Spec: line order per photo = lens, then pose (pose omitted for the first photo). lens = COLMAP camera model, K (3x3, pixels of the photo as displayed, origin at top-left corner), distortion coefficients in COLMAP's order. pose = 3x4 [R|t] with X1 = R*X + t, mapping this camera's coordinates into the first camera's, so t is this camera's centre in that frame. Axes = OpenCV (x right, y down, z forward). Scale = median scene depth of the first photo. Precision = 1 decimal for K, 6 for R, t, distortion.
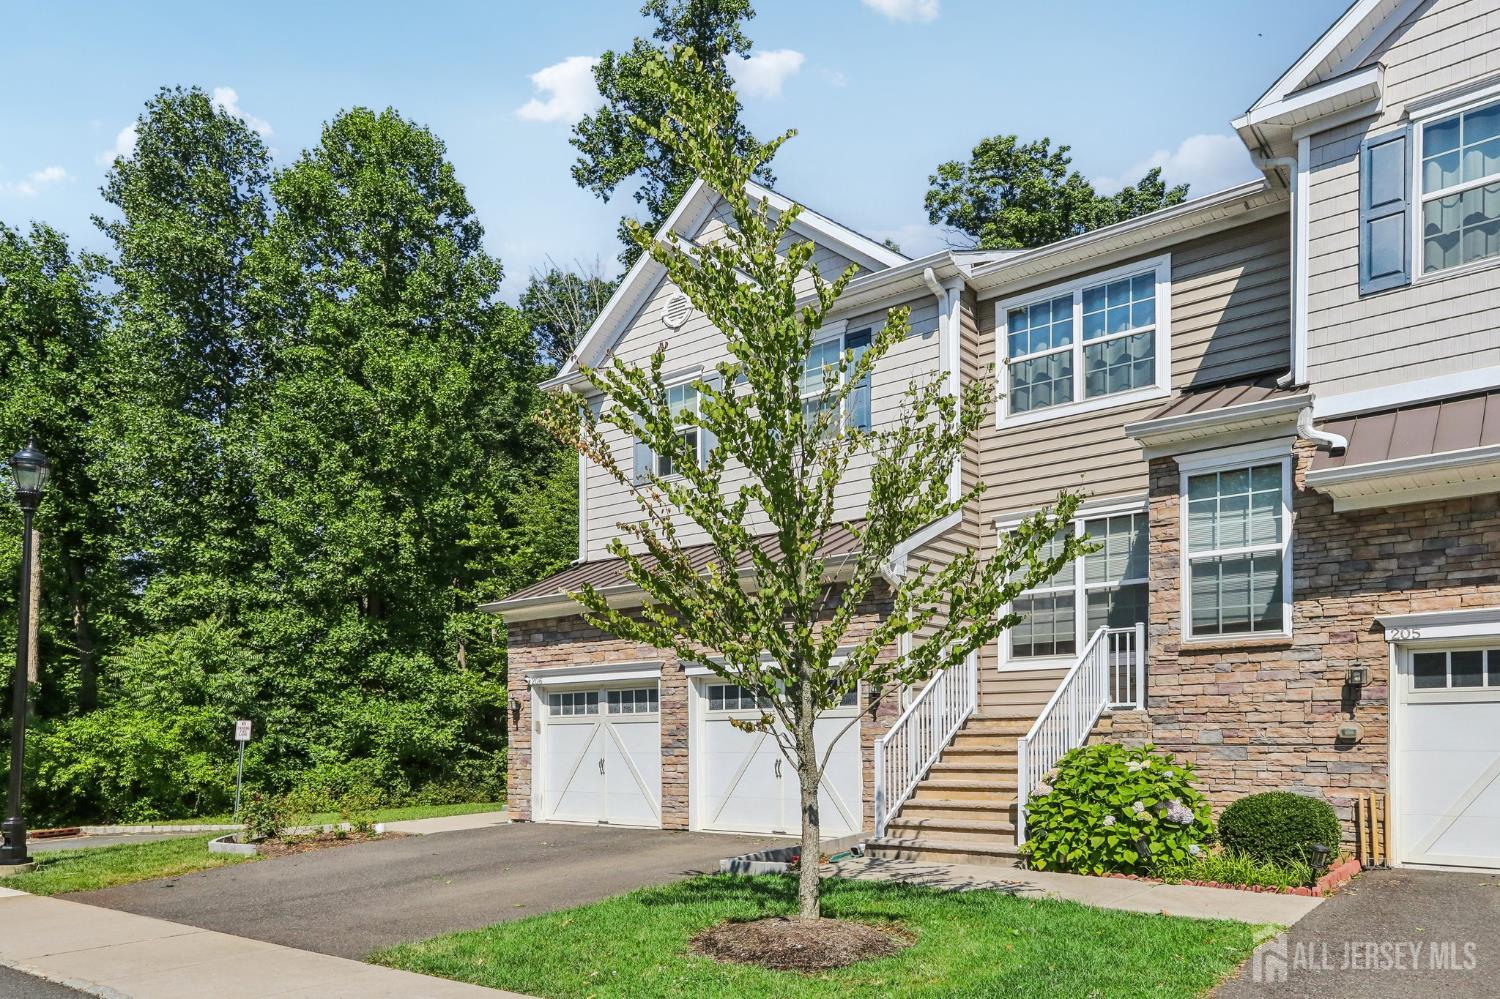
lens RADIAL K [[1016.3, 0, 748.6], [0, 1016.3, 503.1], [0, 0, 1]] dist [-0.001120, 0.001729]
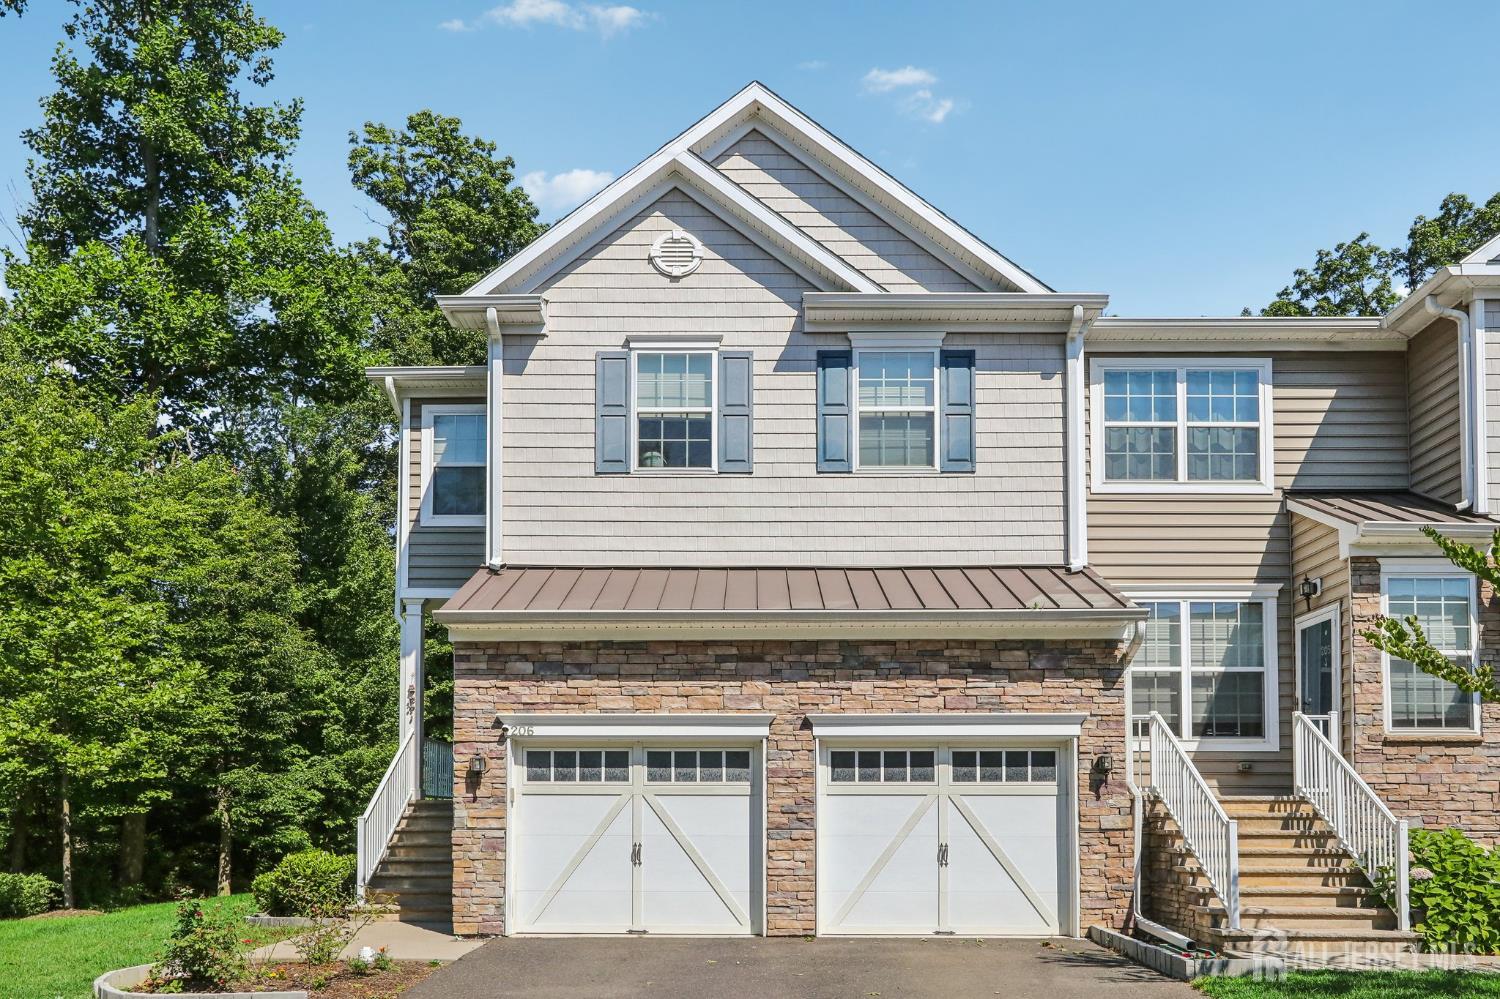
lens RADIAL K [[1201.0, 0, 751.2], [0, 1201.0, 537.1], [0, 0, 1]] dist [-0.011488, 0.022843]
pose [[0.794802, 0.154452, 0.586886, -0.702401], [-0.146916, 0.987275, -0.060860, 0.088100], [-0.588817, -0.037852, 0.807379, 0.314598]]
